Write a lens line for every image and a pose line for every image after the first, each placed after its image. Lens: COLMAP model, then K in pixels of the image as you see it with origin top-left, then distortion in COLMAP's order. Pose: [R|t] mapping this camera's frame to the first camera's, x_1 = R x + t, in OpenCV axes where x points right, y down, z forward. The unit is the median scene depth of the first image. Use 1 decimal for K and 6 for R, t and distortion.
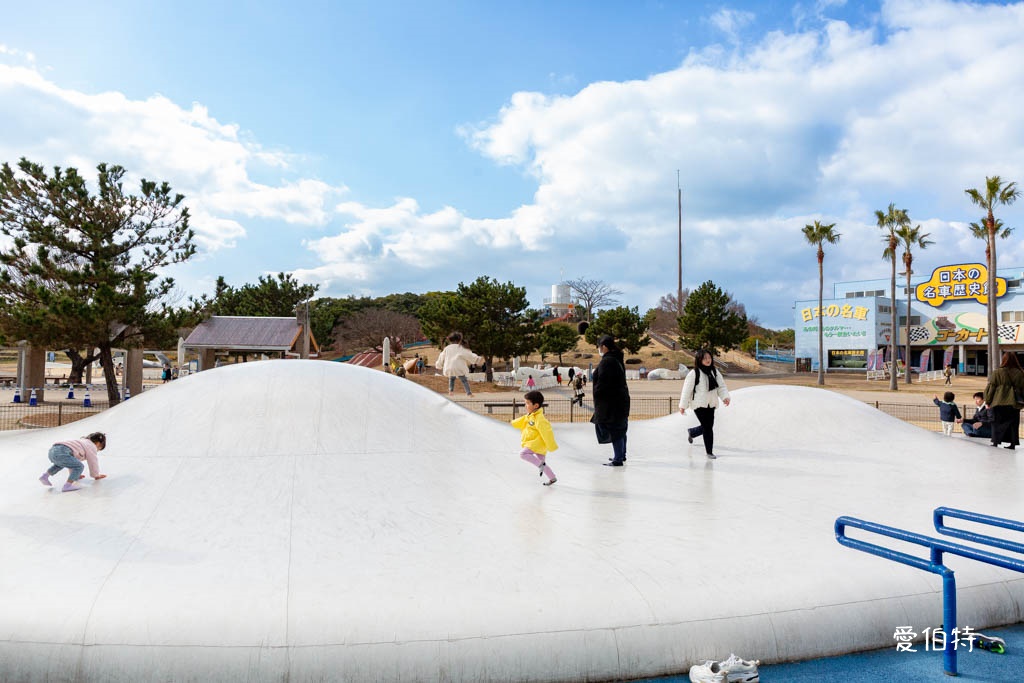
lens RADIAL K [[694.3, 0, 512.0], [0, 694.3, 341.5], [0, 0, 1]] dist [-0.000793, -0.000159]
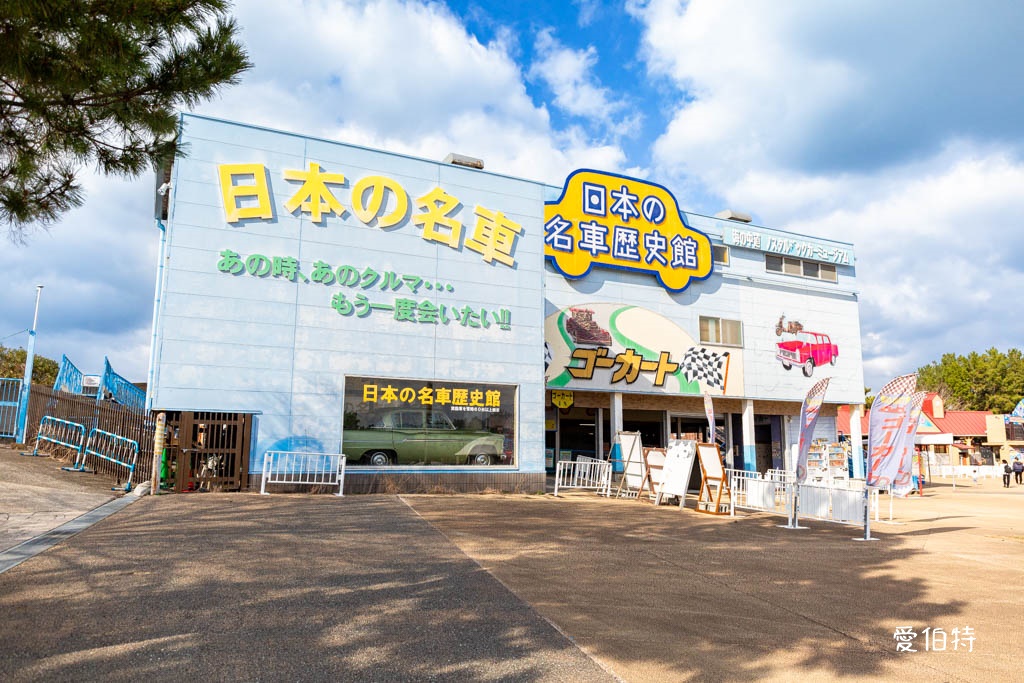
lens RADIAL K [[694.3, 0, 512.0], [0, 694.3, 341.5], [0, 0, 1]] dist [-0.000793, -0.000159]
pose [[0.186475, 0.141370, 0.972235, 0.280445], [-0.041199, 0.989848, -0.136029, 0.029365], [-0.981596, -0.014689, 0.190406, 0.975509]]
